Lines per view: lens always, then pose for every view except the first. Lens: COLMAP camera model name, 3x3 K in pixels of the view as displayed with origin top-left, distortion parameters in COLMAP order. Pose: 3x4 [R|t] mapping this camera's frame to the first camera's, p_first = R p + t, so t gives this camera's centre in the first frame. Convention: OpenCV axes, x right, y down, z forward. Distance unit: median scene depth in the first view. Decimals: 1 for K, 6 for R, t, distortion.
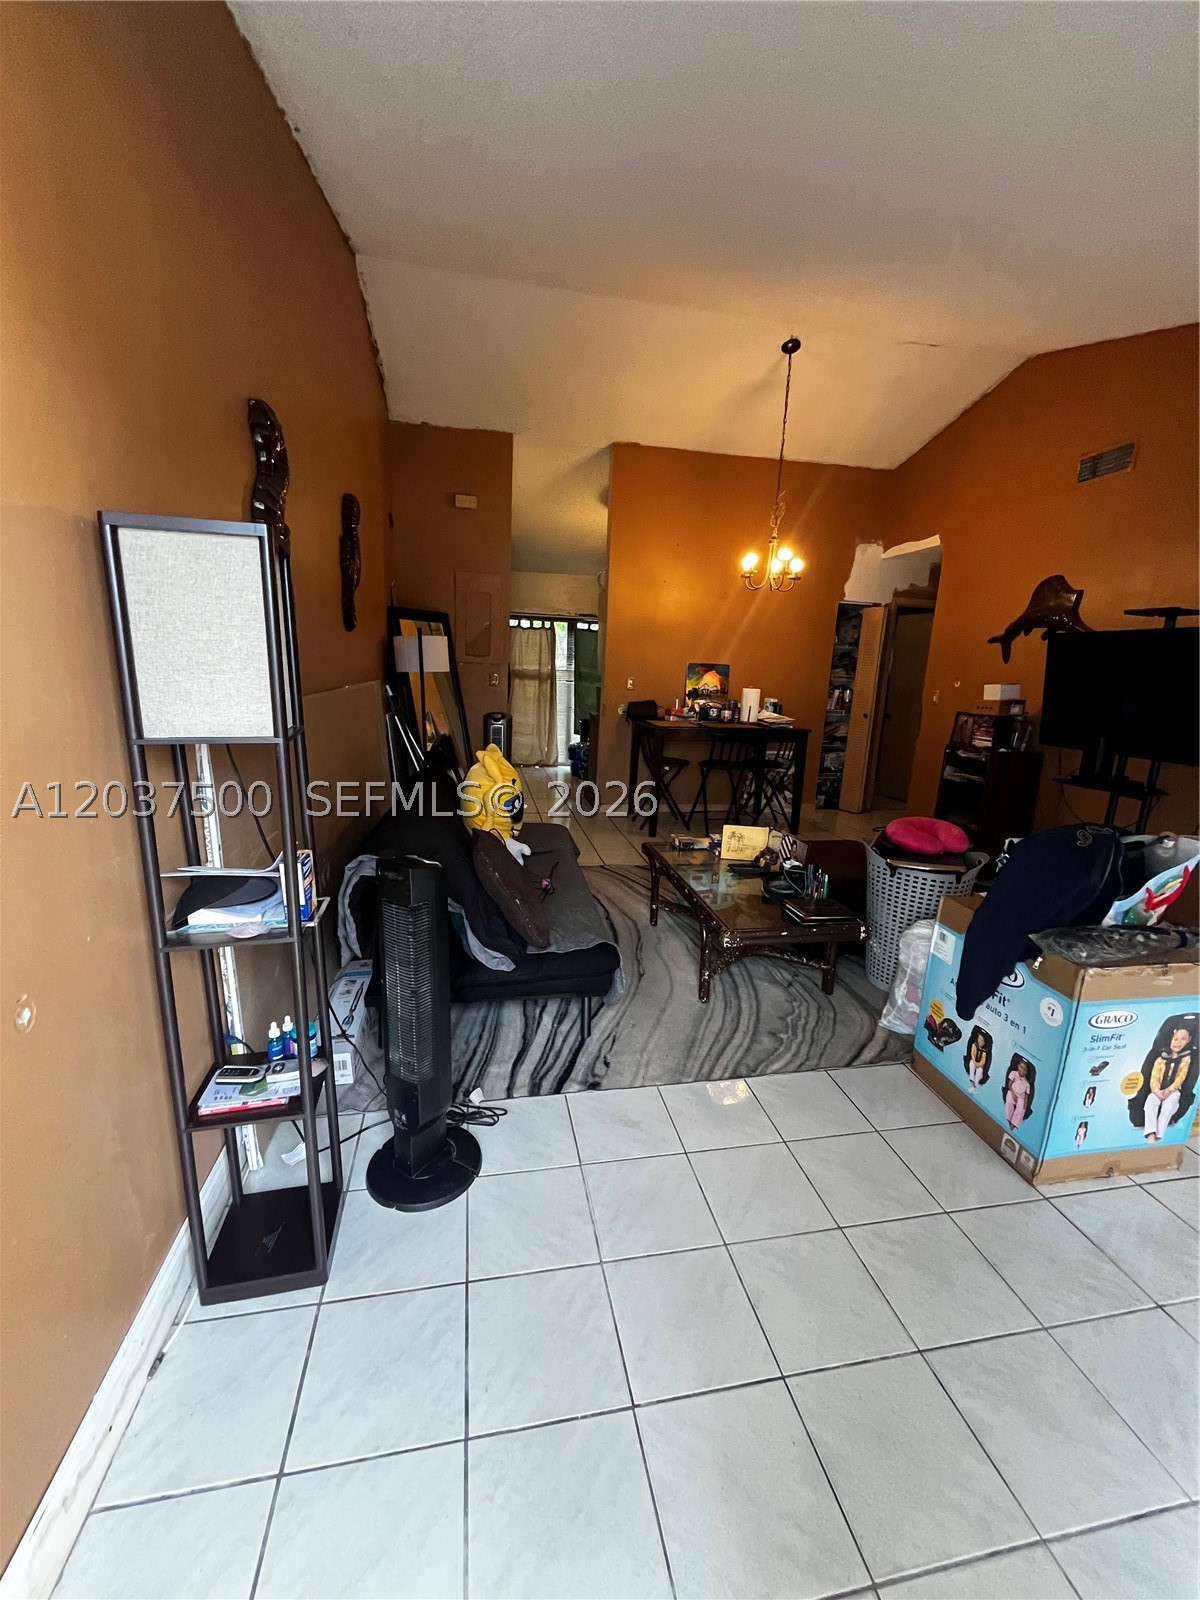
lens RADIAL K [[646.1, 0, 595.3], [0, 646.1, 804.9], [0, 0, 1]] dist [-0.002281, 0.001178]
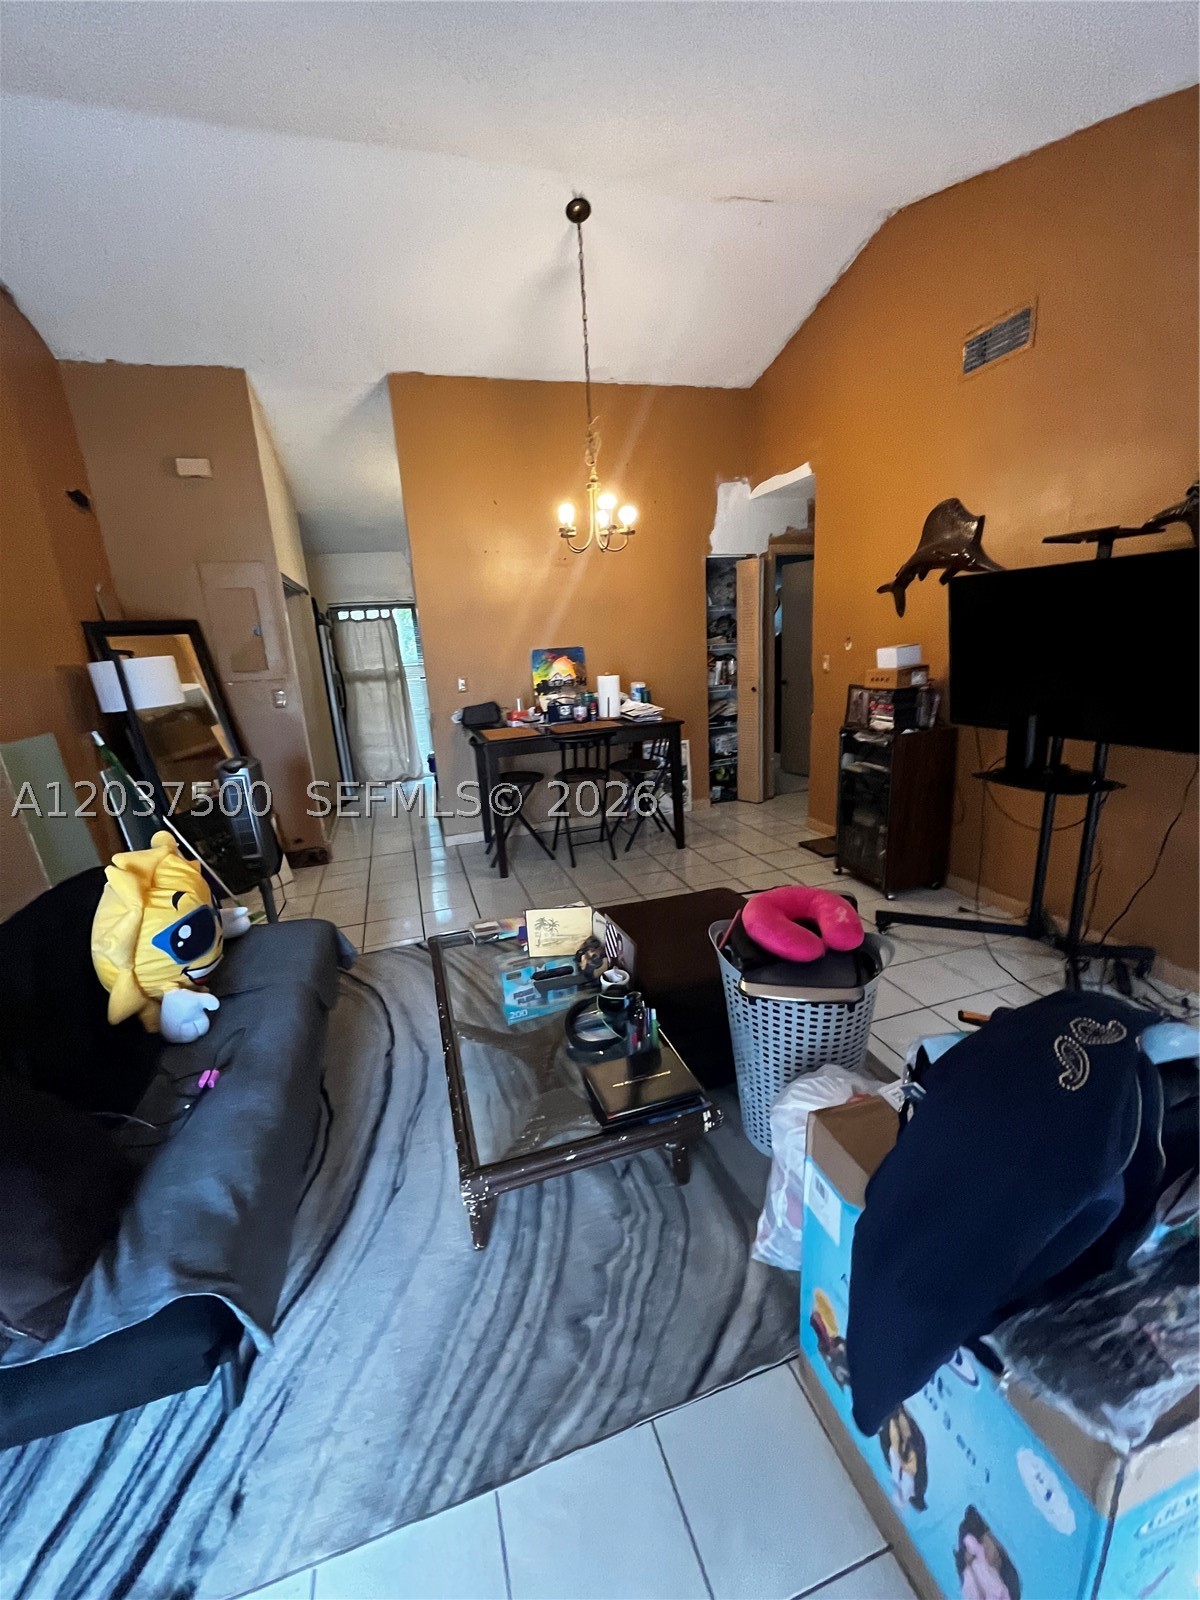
lens RADIAL K [[646.1, 0, 599.5], [0, 646.1, 802.7], [0, 0, 1]] dist [-0.002281, 0.001178]
pose [[0.987601, -0.125995, 0.093648, 0.167100], [0.122047, 0.991421, 0.046783, -0.076149], [-0.098739, -0.034773, 0.994506, 0.239287]]
